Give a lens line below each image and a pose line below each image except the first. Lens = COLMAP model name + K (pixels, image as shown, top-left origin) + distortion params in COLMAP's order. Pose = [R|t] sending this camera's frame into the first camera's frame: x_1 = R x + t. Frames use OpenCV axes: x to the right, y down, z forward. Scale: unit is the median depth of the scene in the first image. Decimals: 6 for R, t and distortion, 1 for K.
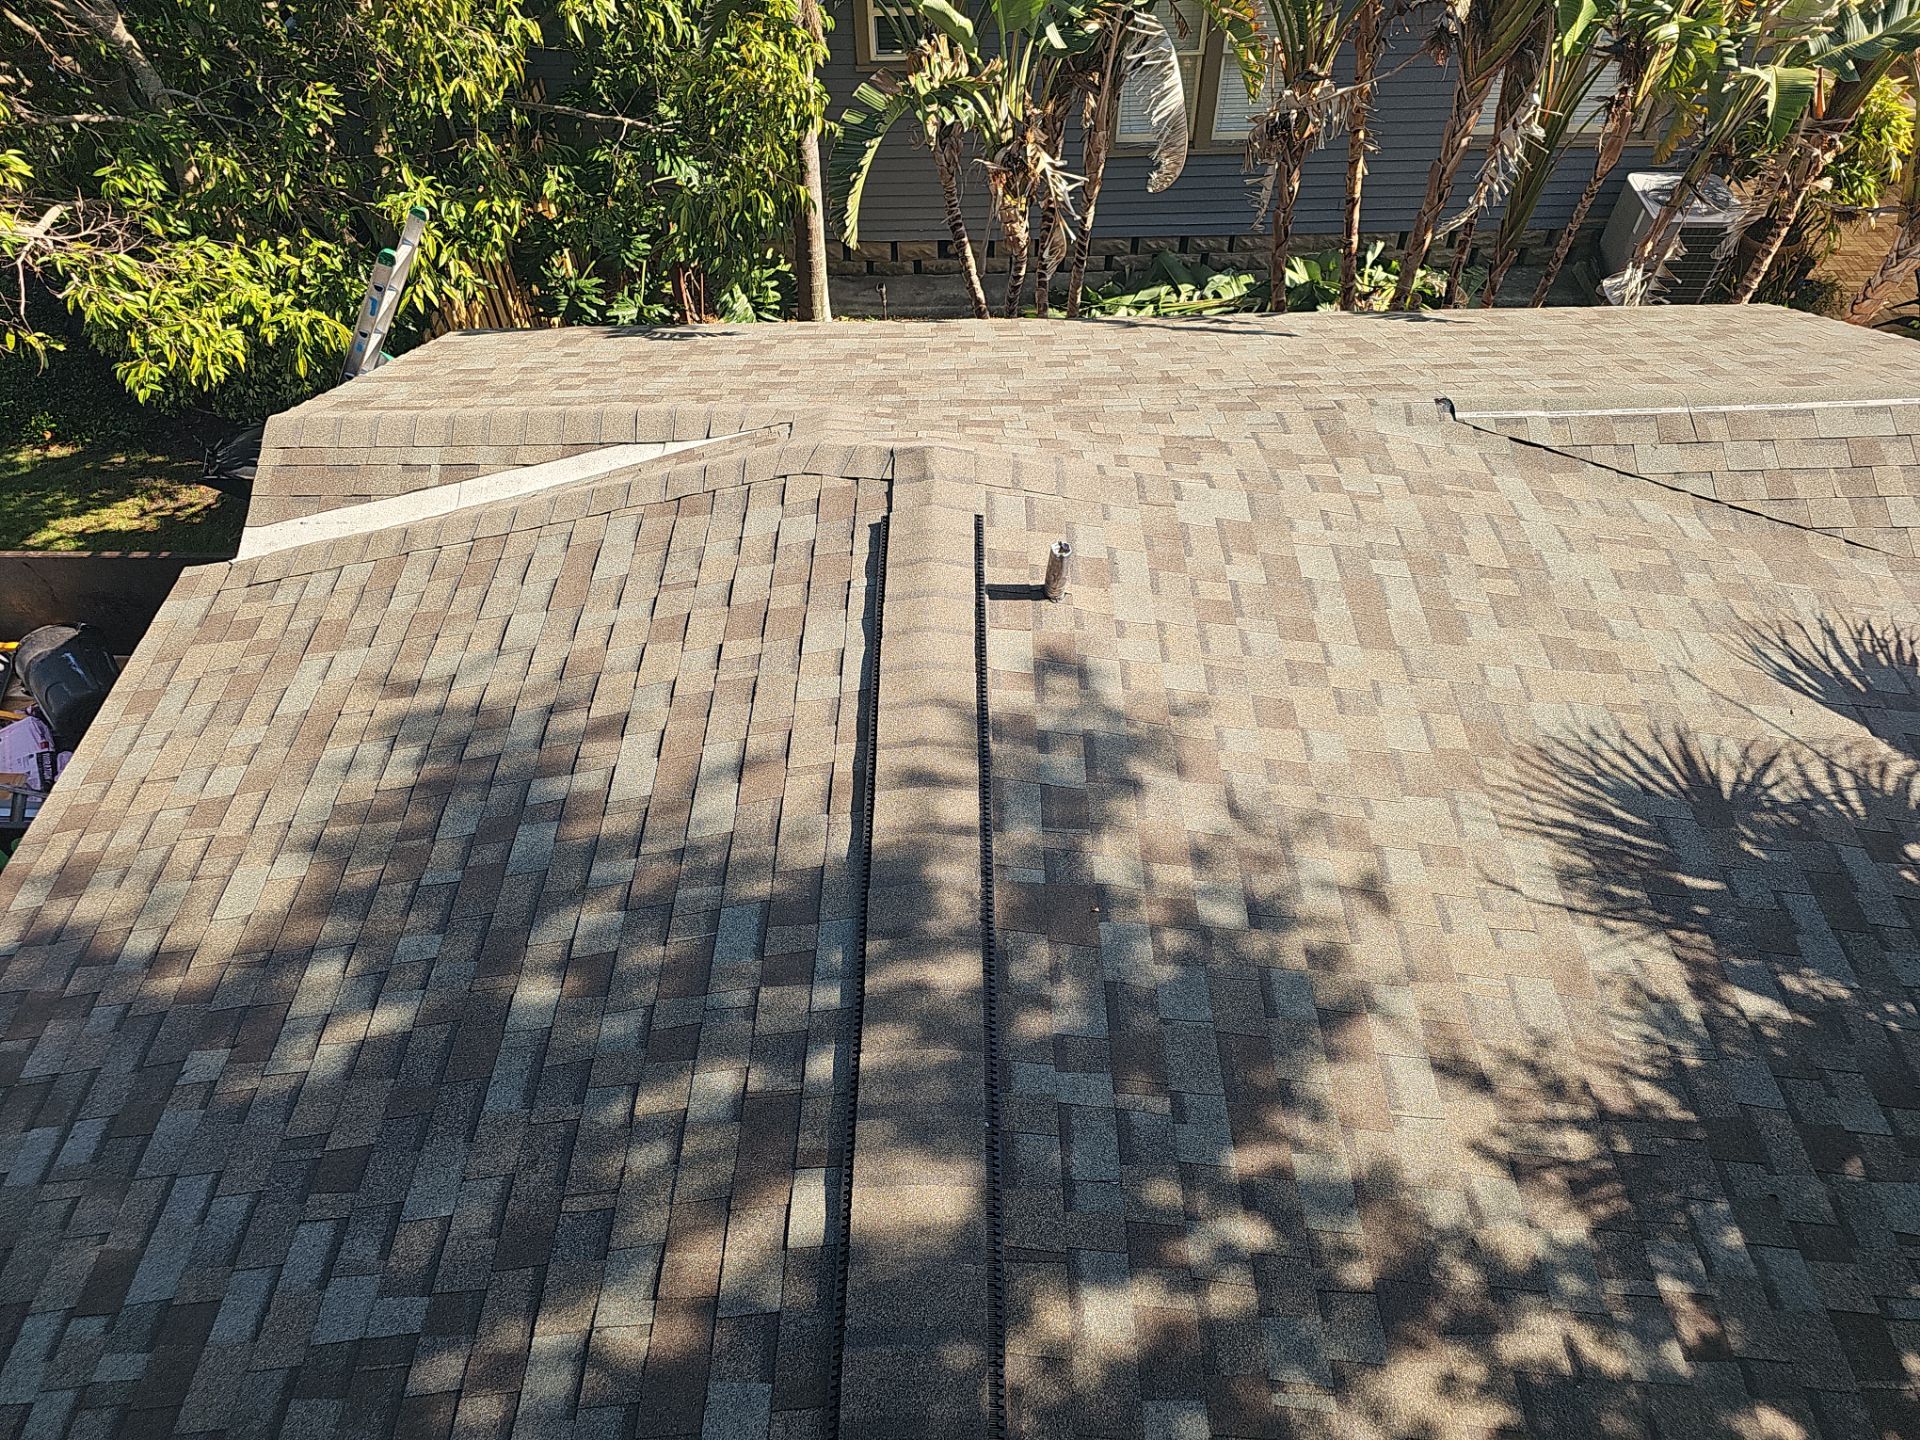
lens RADIAL K [[1278.0, 0, 978.3], [0, 1278.0, 737.3], [0, 0, 1]] dist [0.051075, -0.035878]
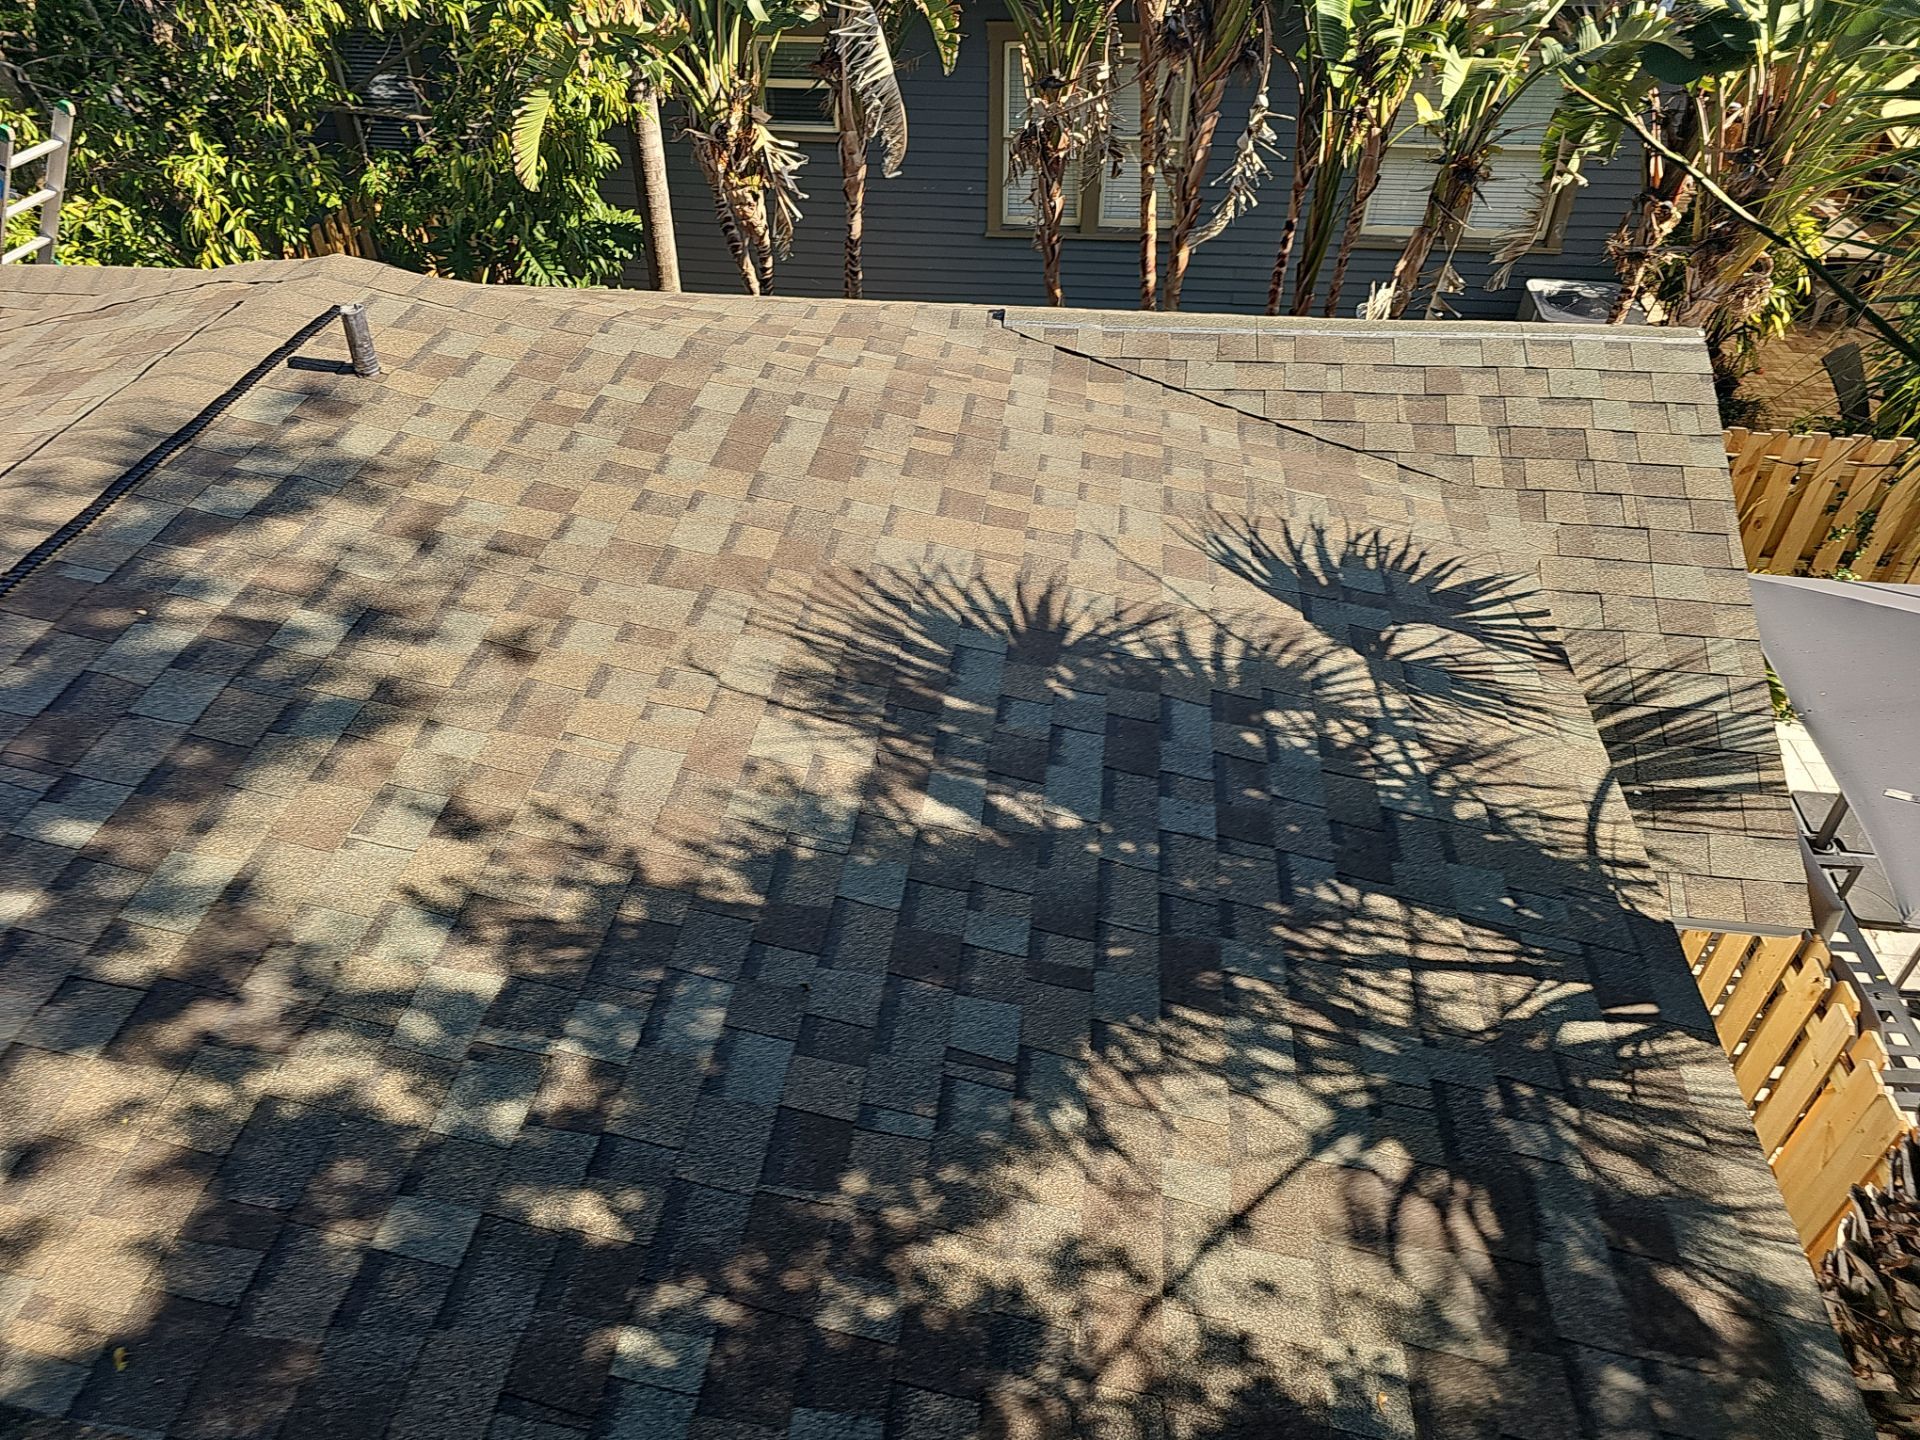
lens RADIAL K [[1278.0, 0, 961.9], [0, 1278.0, 731.1], [0, 0, 1]] dist [0.051075, -0.035878]
pose [[0.991836, 0.083482, -0.096396, 0.672579], [-0.096432, 0.985641, -0.138611, 0.258615], [0.083441, 0.146775, 0.985644, 0.182799]]
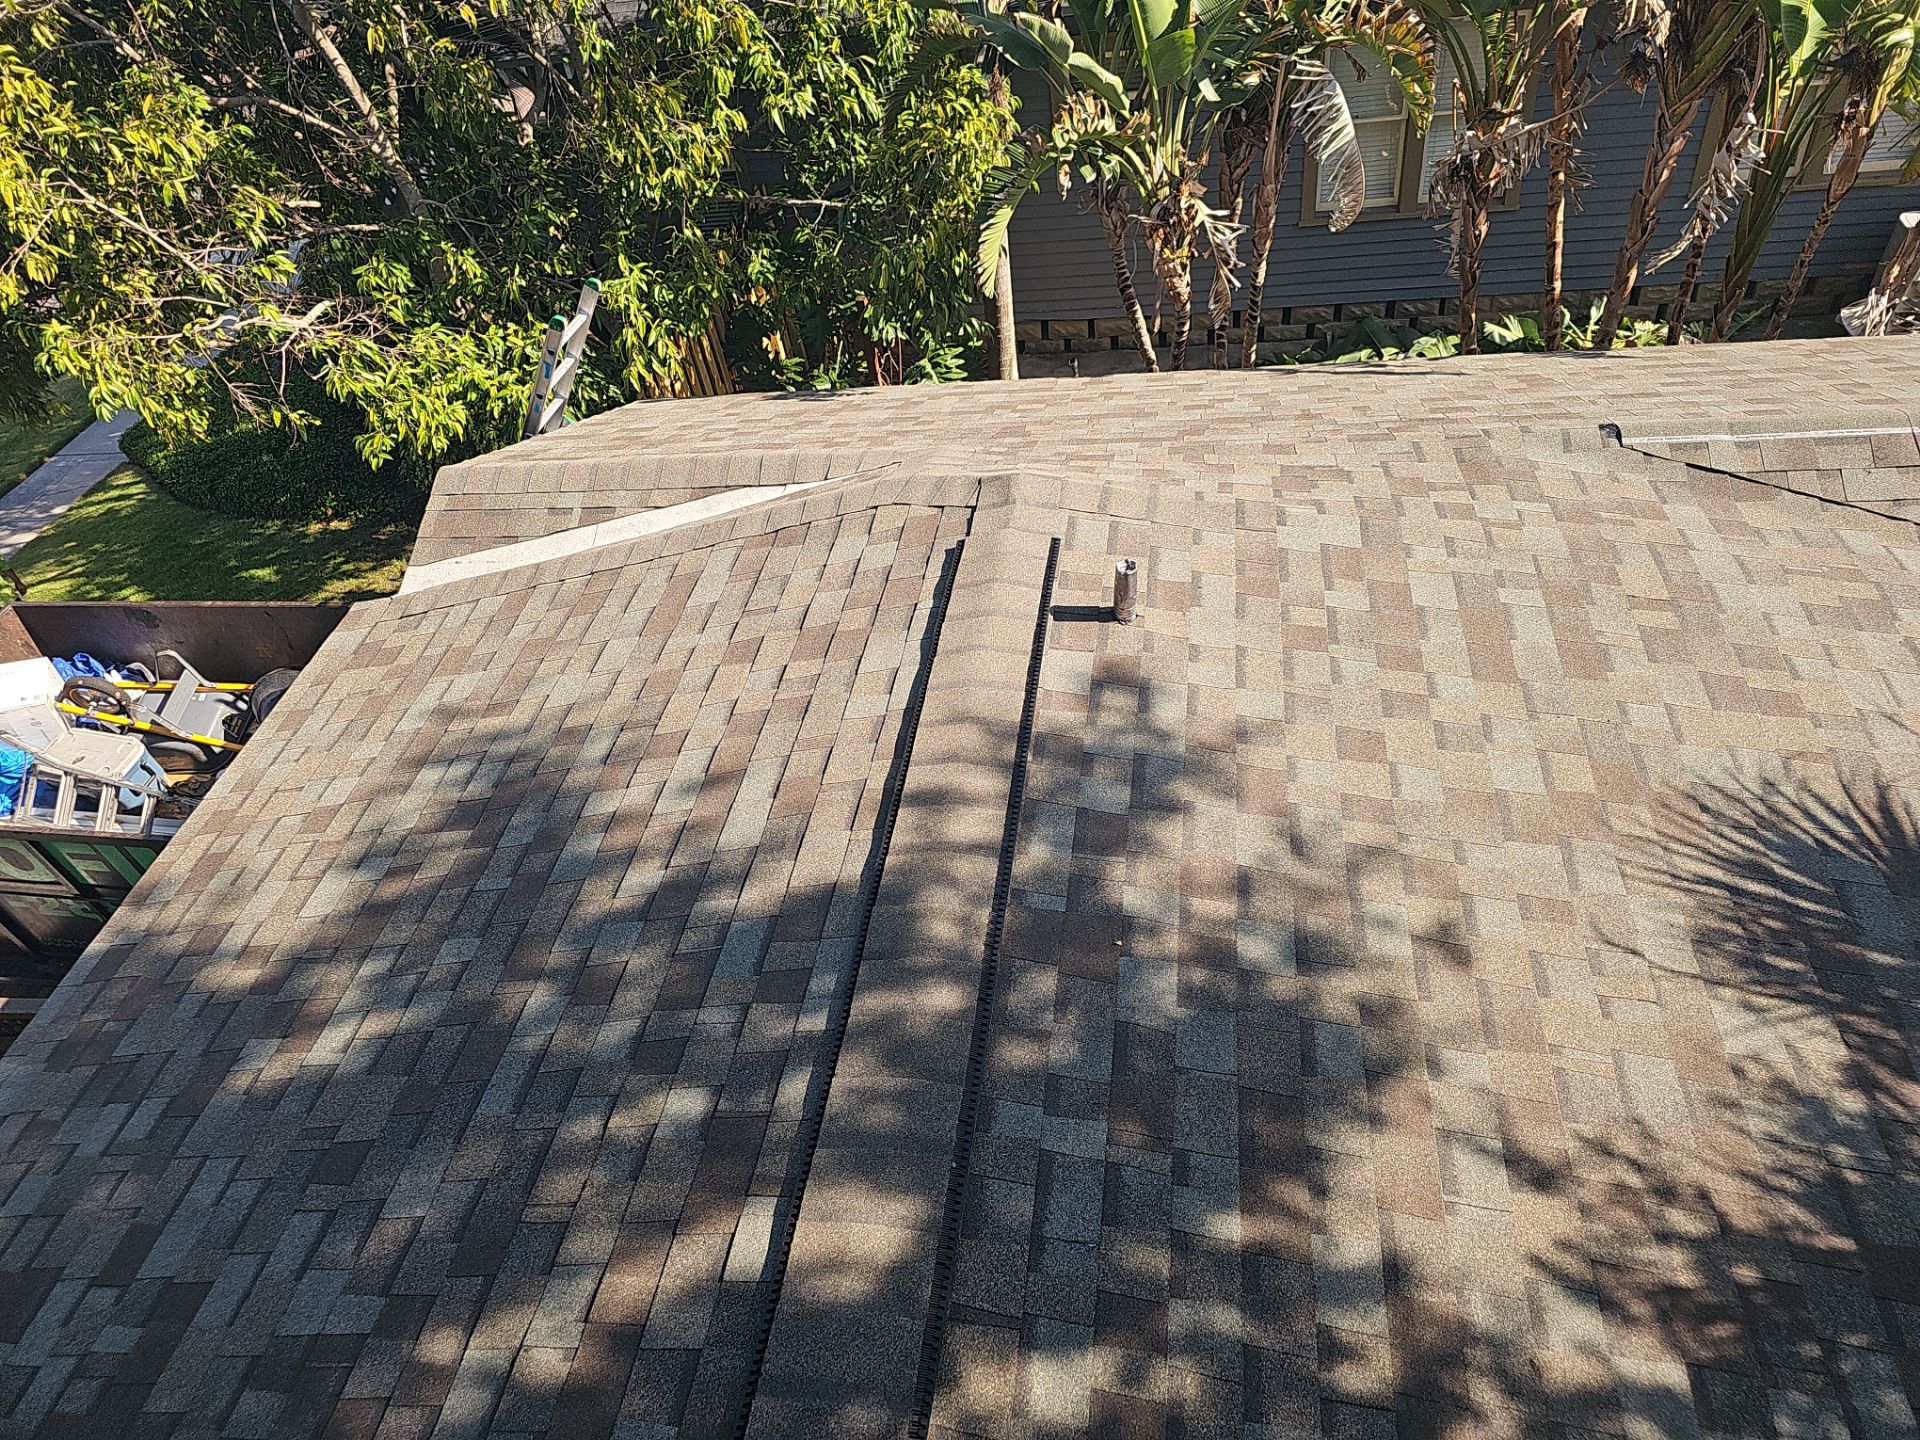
lens RADIAL K [[1278.0, 0, 978.7], [0, 1278.0, 712.9], [0, 0, 1]] dist [0.051075, -0.035878]
pose [[0.982084, 0.019157, -0.187468, 0.149535], [-0.035717, 0.995710, -0.085359, 0.049328], [0.185028, 0.090525, 0.978555, 0.071420]]
